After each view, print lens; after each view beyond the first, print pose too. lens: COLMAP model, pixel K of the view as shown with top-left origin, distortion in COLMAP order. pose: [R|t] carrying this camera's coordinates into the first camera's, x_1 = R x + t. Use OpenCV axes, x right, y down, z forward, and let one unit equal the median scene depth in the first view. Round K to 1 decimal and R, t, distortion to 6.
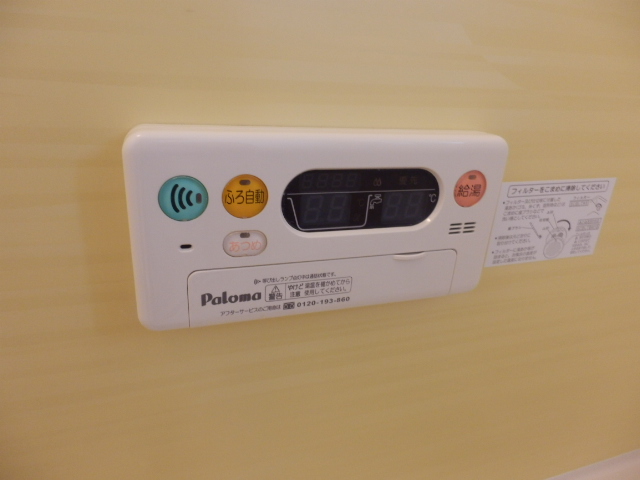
lens RADIAL K [[446.0, 0, 317.3], [0, 446.0, 239.3], [0, 0, 1]] dist [-0.001075, 0.000332]
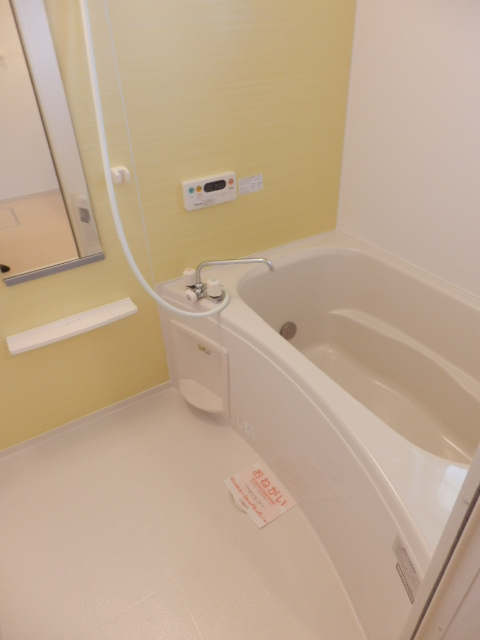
lens RADIAL K [[446.0, 0, 254.0], [0, 446.0, 319.7], [0, 0, 1]] dist [-0.001075, 0.000332]
pose [[0.969641, -0.207592, 0.129237, -0.579214], [0.173977, 0.957040, 0.231961, 0.361487], [-0.171838, -0.202435, 0.964102, -5.697763]]
